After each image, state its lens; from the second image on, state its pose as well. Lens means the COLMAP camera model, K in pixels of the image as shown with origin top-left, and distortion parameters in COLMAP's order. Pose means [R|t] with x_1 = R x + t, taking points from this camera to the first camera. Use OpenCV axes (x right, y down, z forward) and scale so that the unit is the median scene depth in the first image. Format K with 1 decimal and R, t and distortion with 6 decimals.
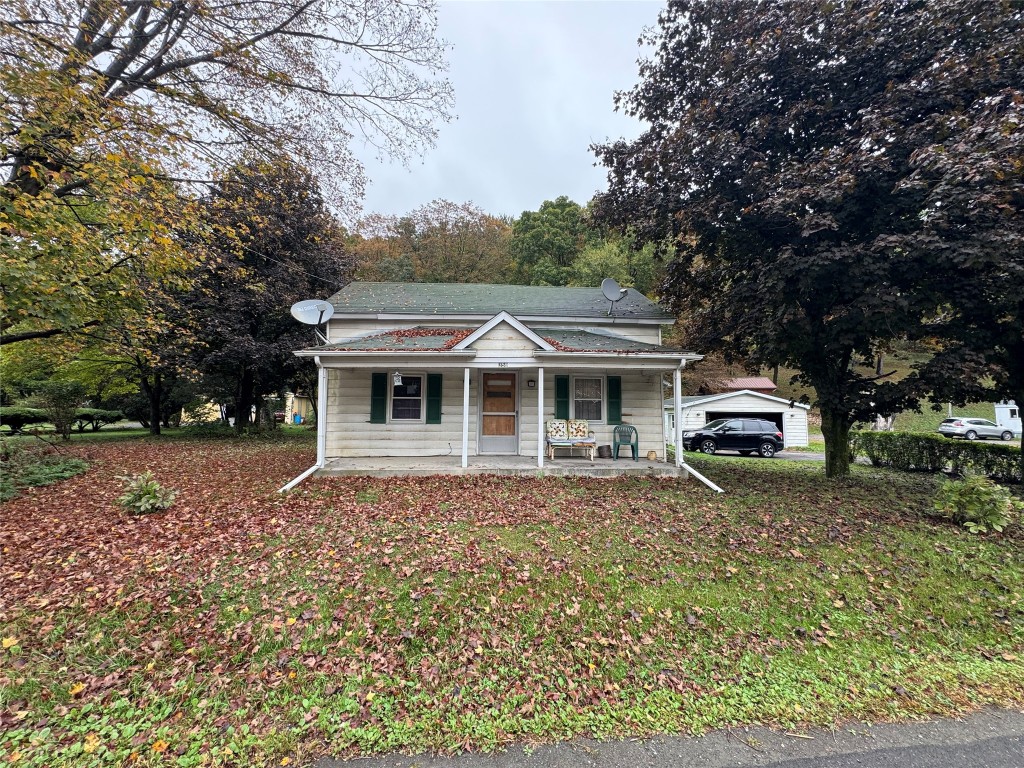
lens RADIAL K [[408.1, 0, 513.2], [0, 408.1, 383.0], [0, 0, 1]] dist [-0.002736, 0.000595]
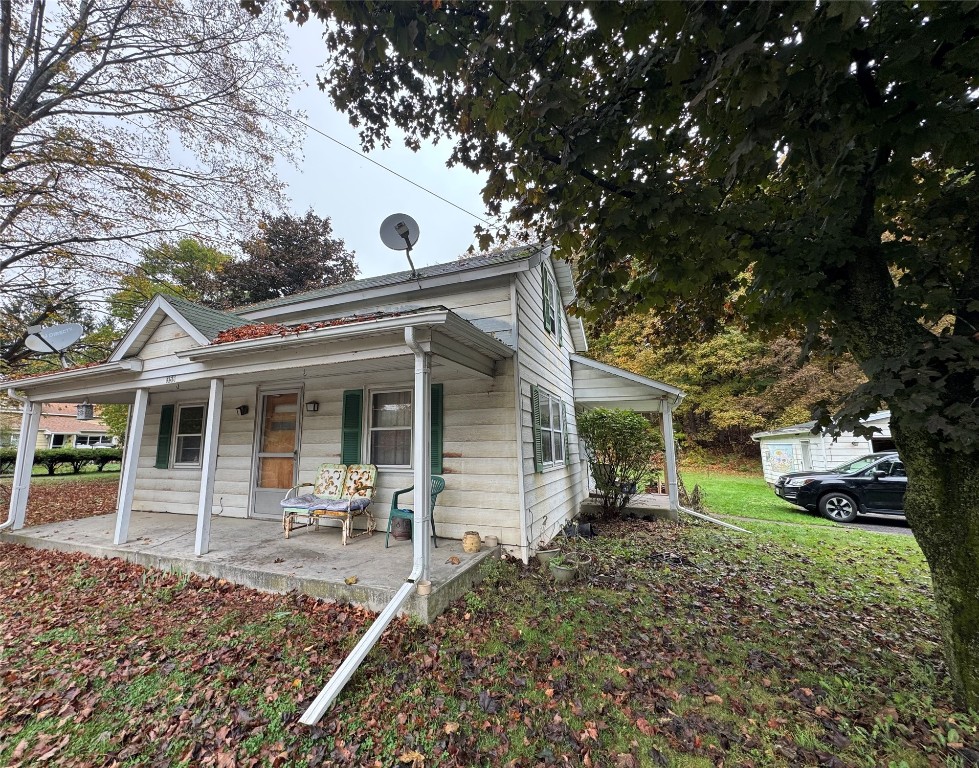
lens RADIAL K [[405.6, 0, 469.3], [0, 405.6, 383.4], [0, 0, 1]] dist [-0.002071, -0.000121]
pose [[0.890842, -0.085886, -0.446121, 0.696932], [0.052423, 0.994842, -0.086843, 0.041866], [0.451278, 0.053977, 0.890750, 0.699870]]
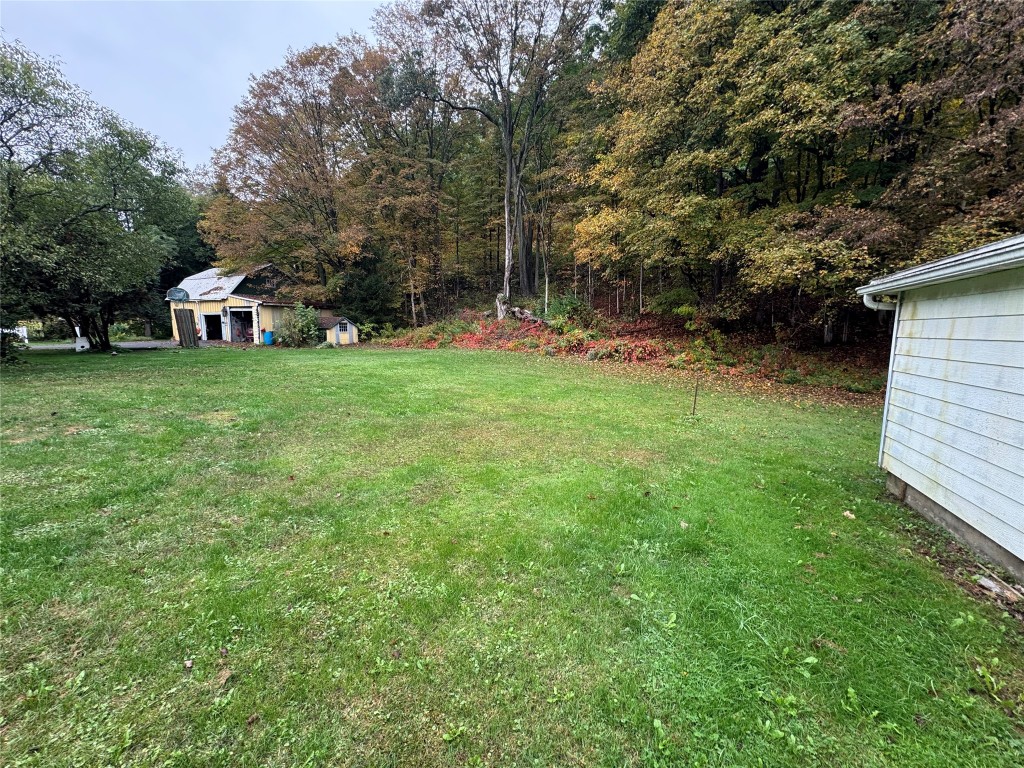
lens RADIAL K [[408.1, 0, 513.5], [0, 408.1, 381.4], [0, 0, 1]] dist [-0.002736, 0.000595]
pose [[0.893252, 0.050524, -0.446709, 0.935494], [0.041547, 0.980134, 0.193935, 0.256235], [0.447633, -0.191792, 0.873408, 3.143014]]
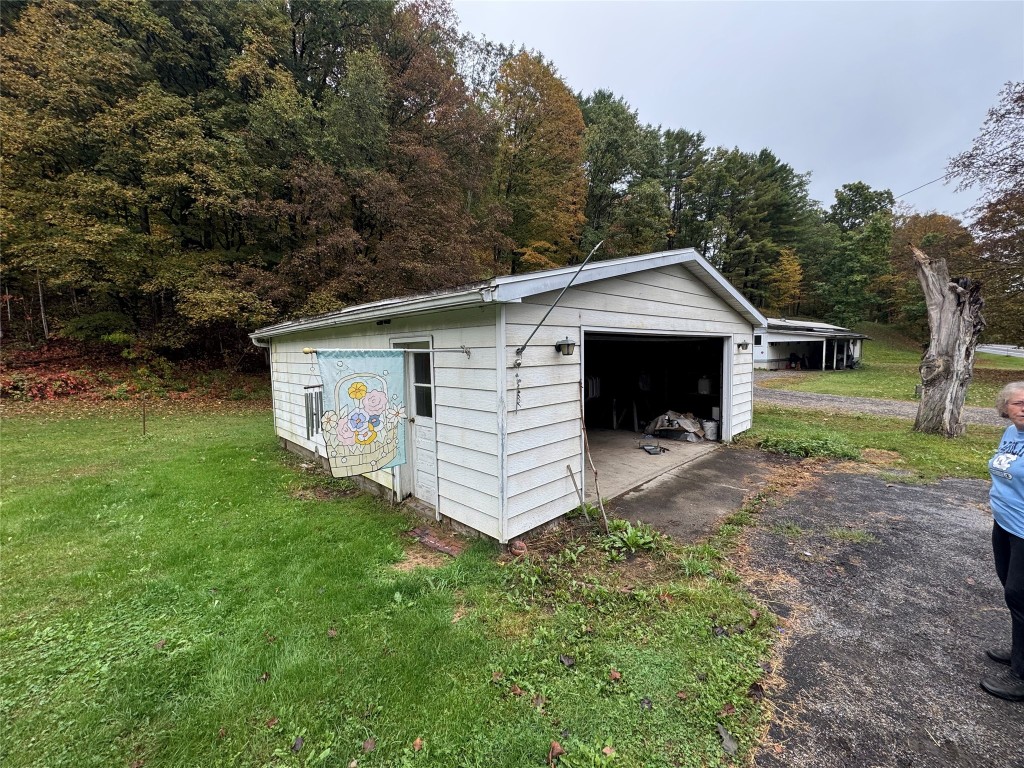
lens RADIAL K [[408.1, 0, 511.2], [0, 408.1, 381.0], [0, 0, 1]] dist [-0.002736, 0.000595]
pose [[0.769953, -0.069502, 0.634304, 0.968756], [-0.029311, 0.989149, 0.143963, 0.201724], [-0.637427, -0.129437, 0.759561, 2.647387]]
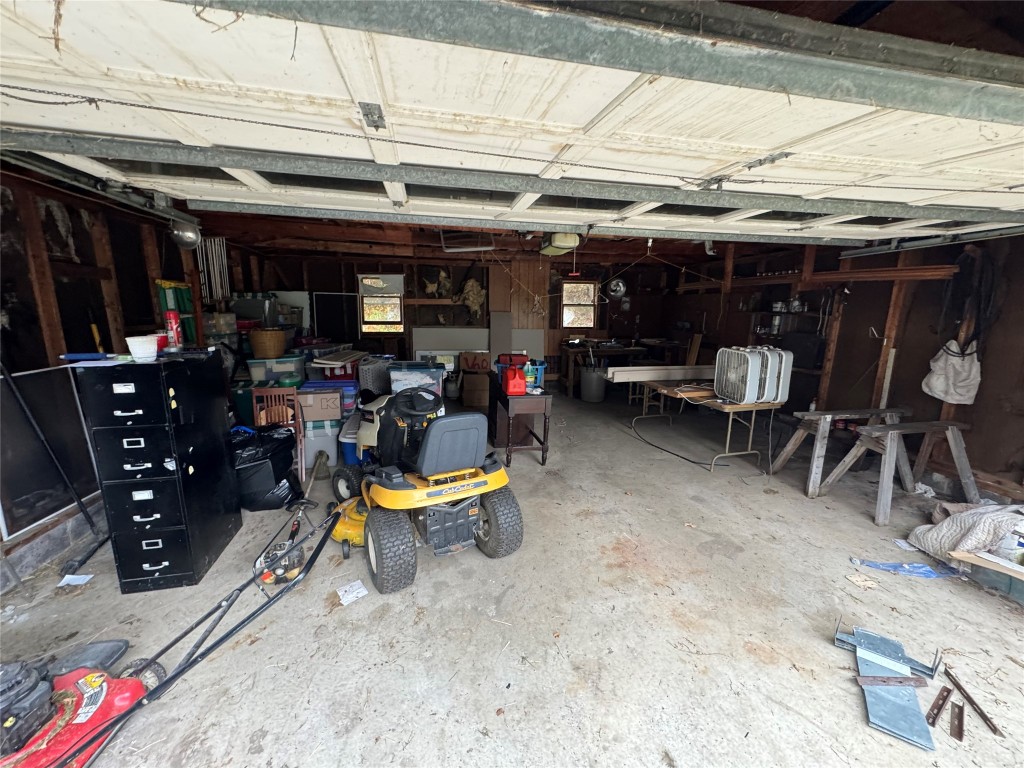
lens RADIAL K [[408.1, 0, 513.3], [0, 408.1, 385.9], [0, 0, 1]] dist [-0.002736, 0.000595]
pose [[0.992526, -0.020655, 0.120272, 1.612817], [-0.014022, 0.959740, 0.280540, 0.273016], [-0.121225, -0.280130, 0.952277, 3.013073]]
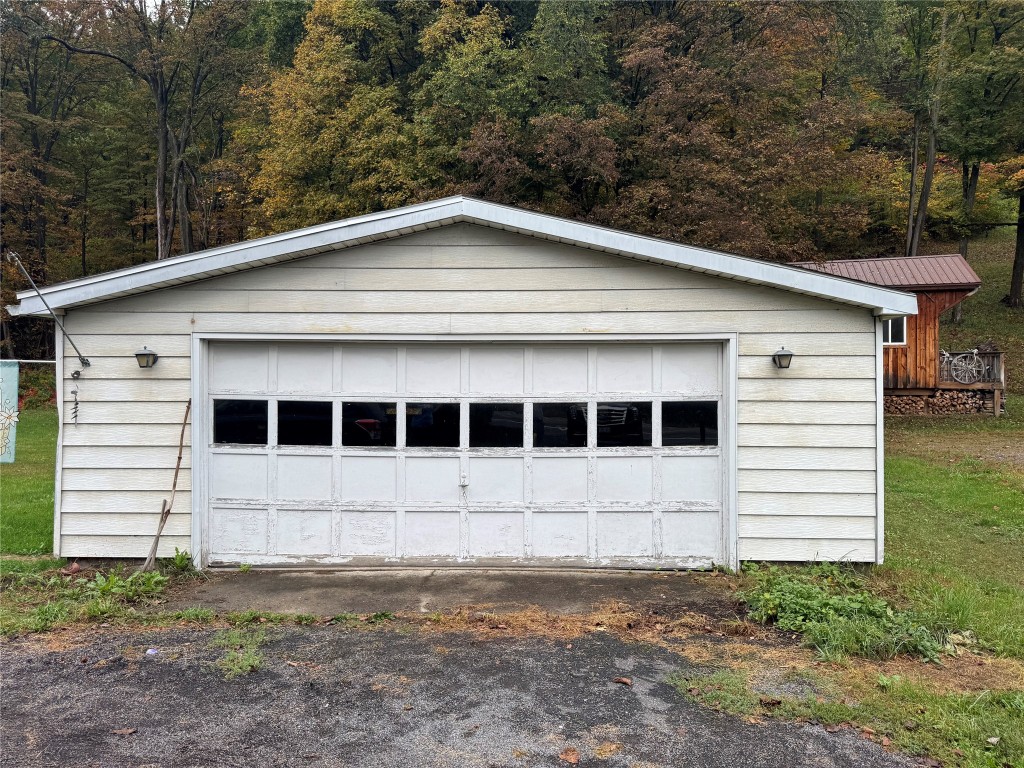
lens RADIAL K [[719.6, 0, 513.5], [0, 719.6, 383.8], [0, 0, 1]] dist [0.049868, -0.054792]
pose [[0.995031, -0.007447, -0.099288, 1.894964], [0.015461, 0.996660, 0.080184, 0.201416], [0.098359, -0.081321, 0.991823, 2.216181]]
